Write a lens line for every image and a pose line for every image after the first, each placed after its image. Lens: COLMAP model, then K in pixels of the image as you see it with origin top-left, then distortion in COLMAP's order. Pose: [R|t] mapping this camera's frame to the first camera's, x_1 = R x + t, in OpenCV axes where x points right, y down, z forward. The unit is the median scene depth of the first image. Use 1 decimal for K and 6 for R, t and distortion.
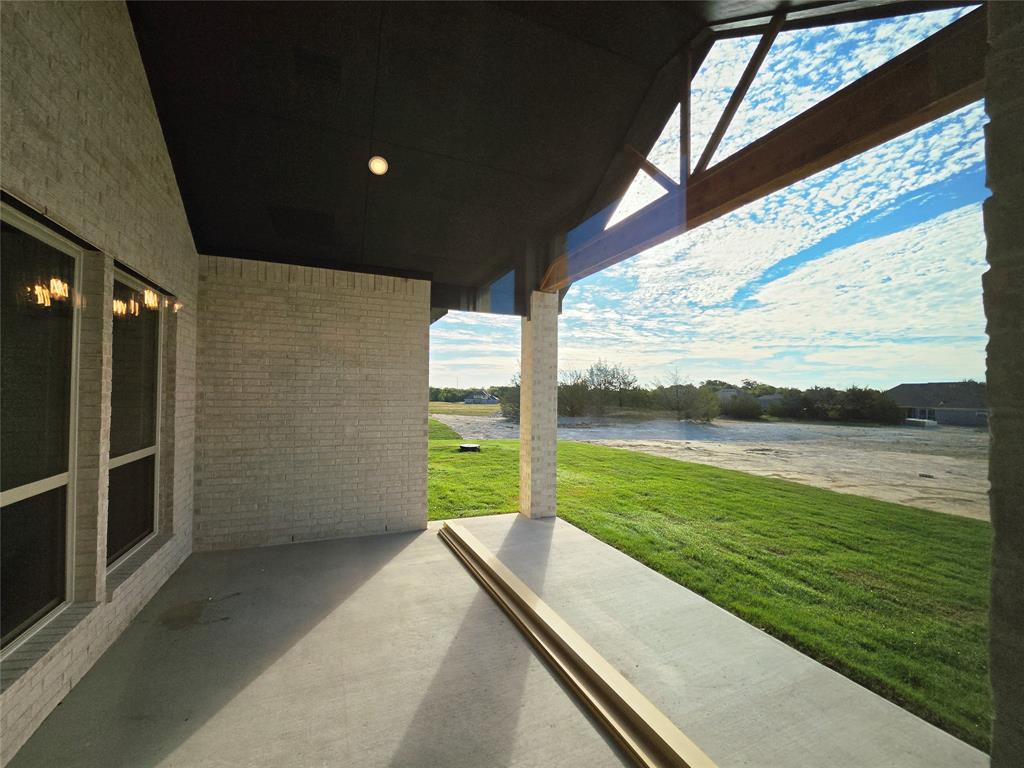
lens RADIAL K [[420.5, 0, 510.3], [0, 420.5, 385.1], [0, 0, 1]] dist [-0.002375, 0.000256]
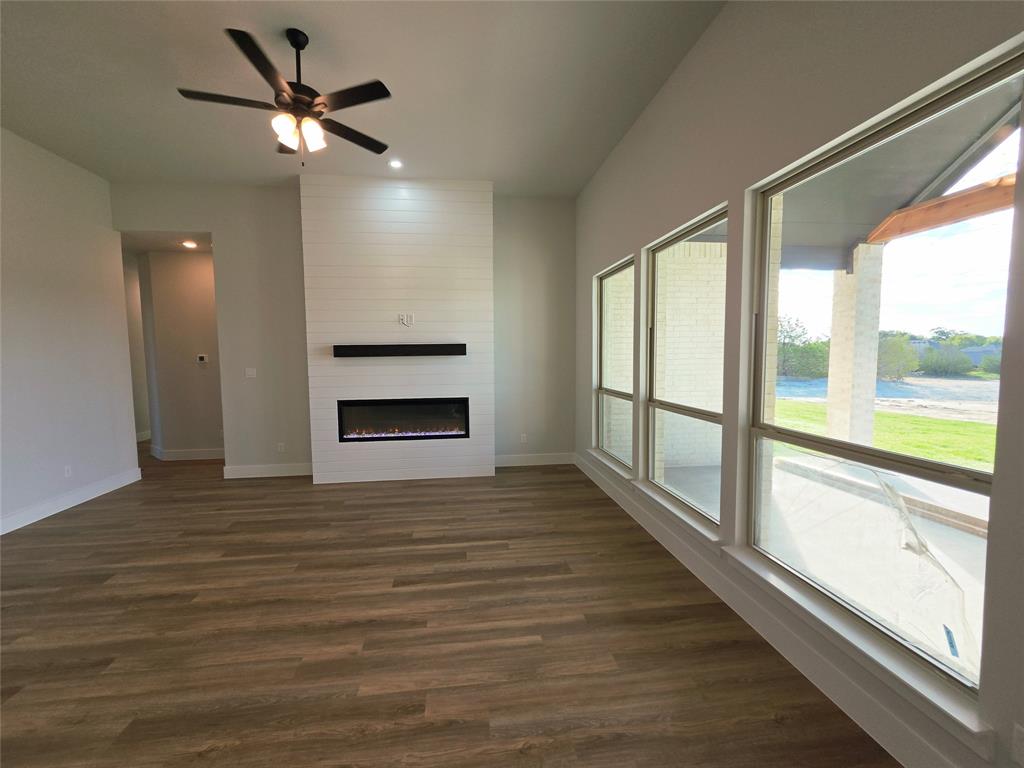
lens RADIAL K [[417.8, 0, 506.1], [0, 417.8, 387.1], [0, 0, 1]] dist [0.000524, 0.000196]
pose [[0.960585, -0.001451, -0.277983, -0.491470], [0.028778, 0.995133, 0.094249, 0.003208], [0.276493, -0.098534, 0.955951, -0.249764]]
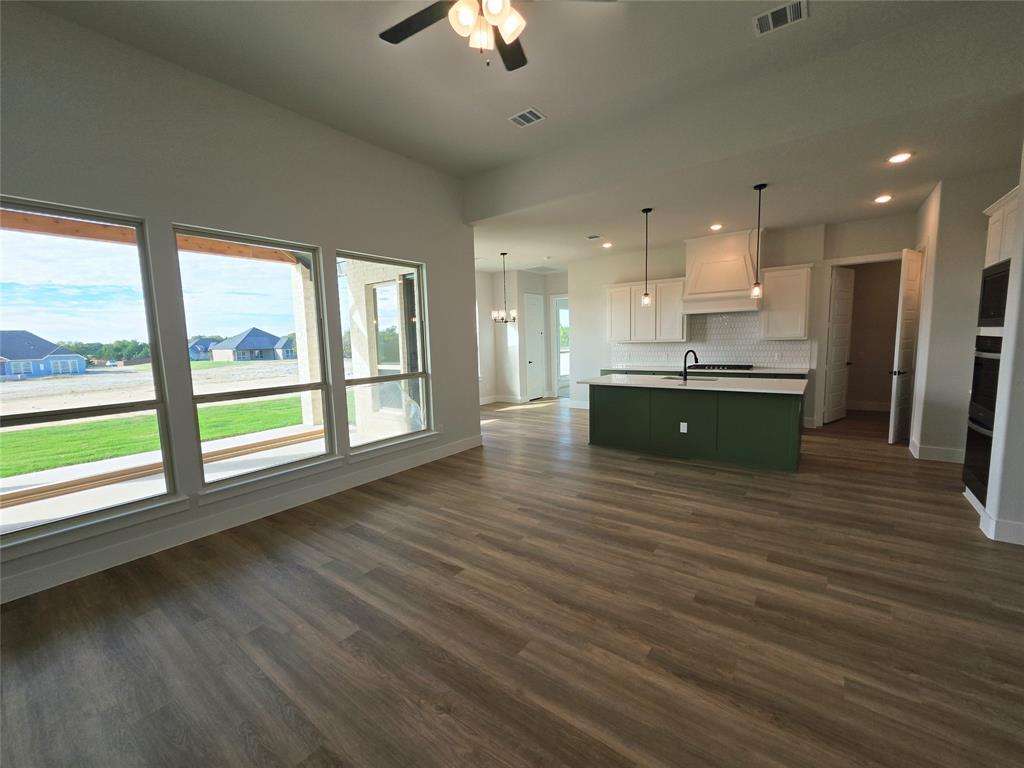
lens RADIAL K [[423.5, 0, 507.0], [0, 423.5, 385.1], [0, 0, 1]] dist [-0.000365, 0.000074]
pose [[-0.497201, -0.091419, 0.862806, -1.170832], [0.005449, 0.994085, 0.108469, 0.012093], [-0.867618, 0.058633, -0.493762, 0.332213]]
